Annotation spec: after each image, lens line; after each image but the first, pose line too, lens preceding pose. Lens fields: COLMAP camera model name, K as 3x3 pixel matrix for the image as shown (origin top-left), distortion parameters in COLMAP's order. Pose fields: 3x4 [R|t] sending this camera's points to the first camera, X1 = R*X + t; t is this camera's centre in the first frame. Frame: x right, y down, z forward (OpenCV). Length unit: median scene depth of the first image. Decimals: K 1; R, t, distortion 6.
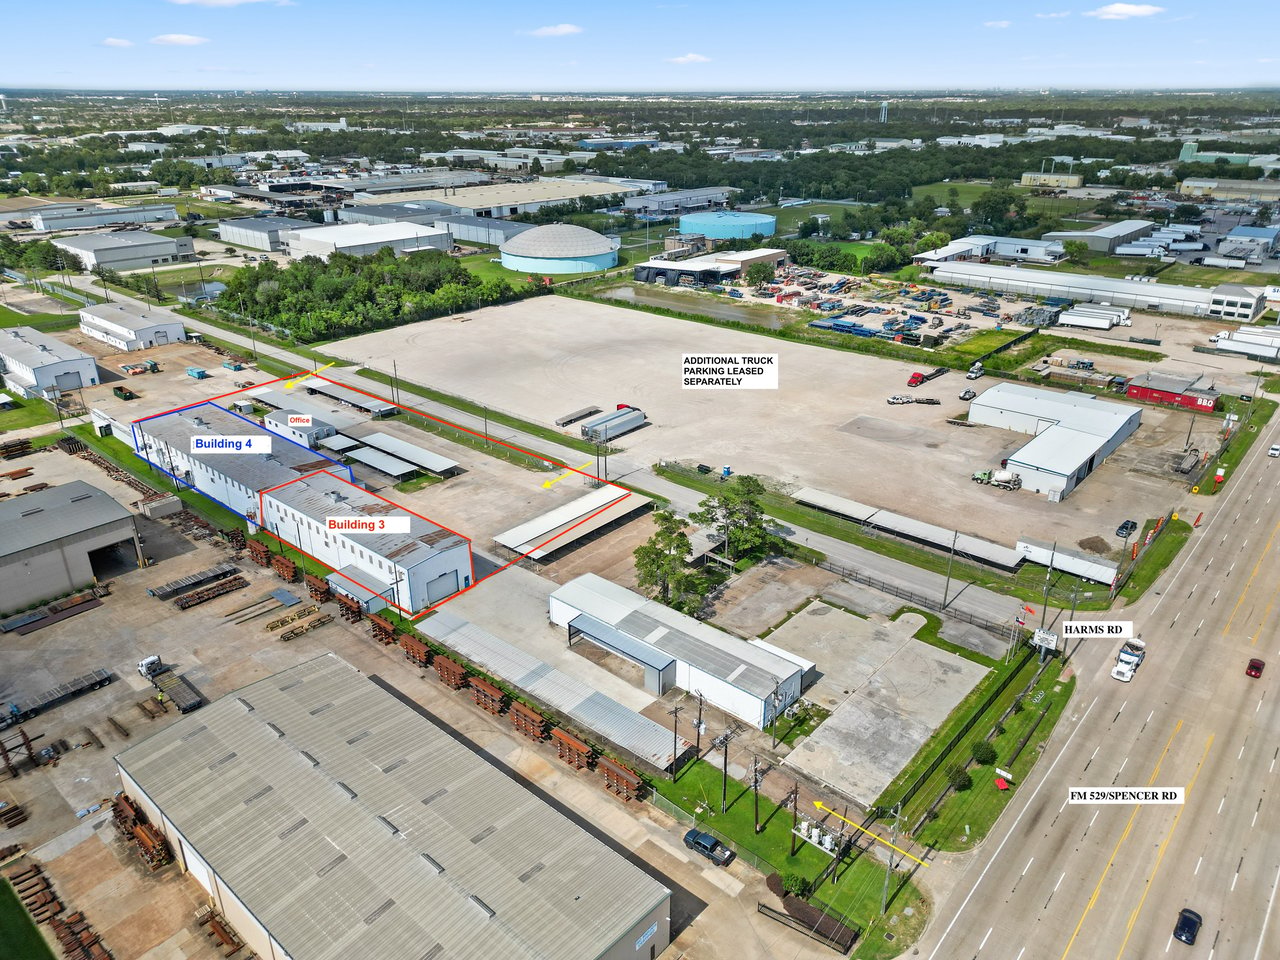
lens RADIAL K [[910.4, 0, 639.8], [0, 910.4, 480.1], [0, 0, 1]] dist [0.002171, -0.001161]
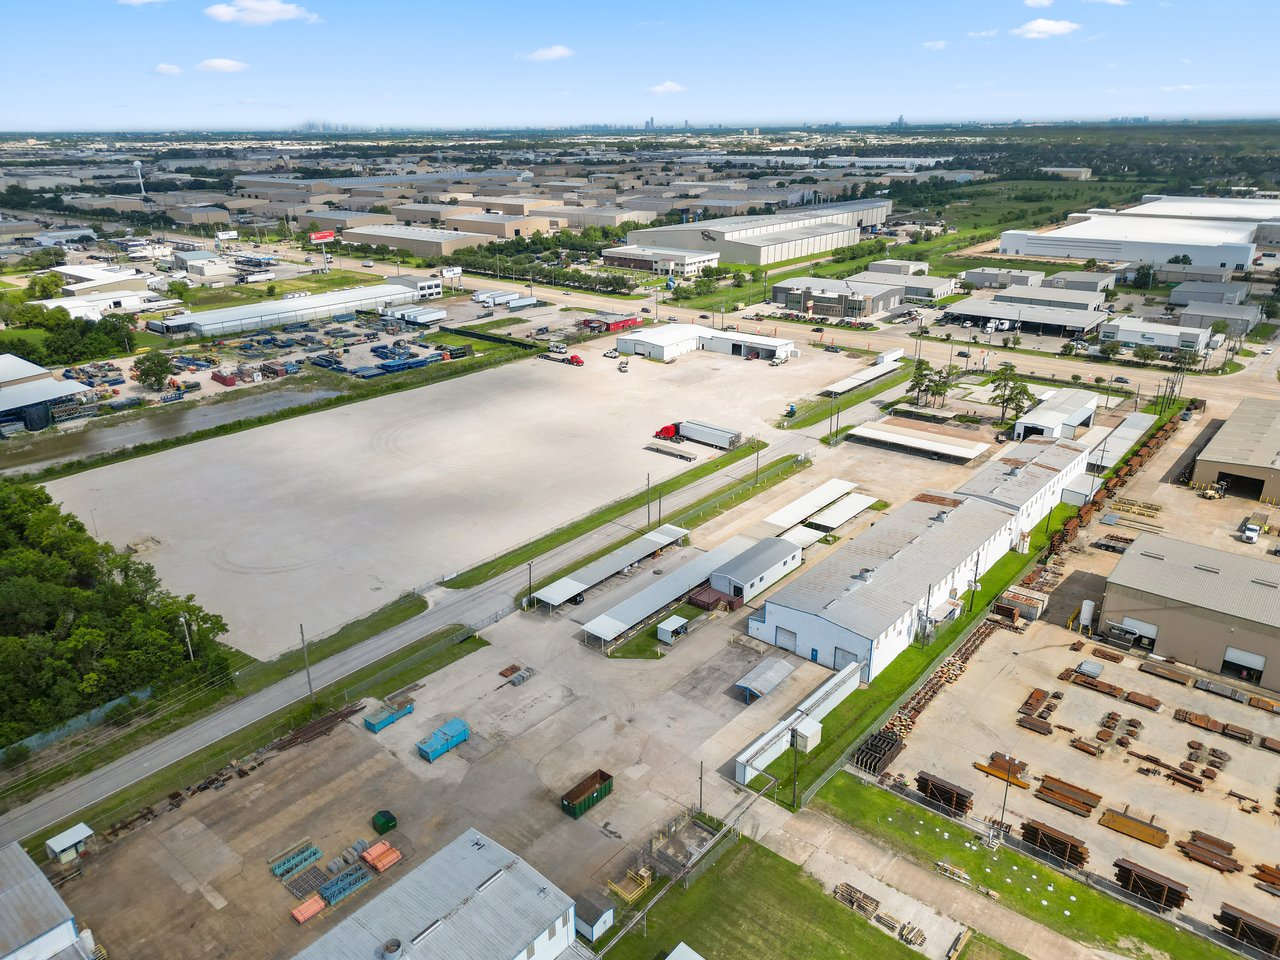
lens RADIAL K [[910.4, 0, 639.8], [0, 910.4, 479.6], [0, 0, 1]] dist [0.002171, -0.001161]
pose [[-0.024596, -0.357704, 0.933511, -1.032424], [0.409251, 0.848359, 0.335858, -0.404346], [-0.912090, 0.390302, 0.125524, 0.968081]]
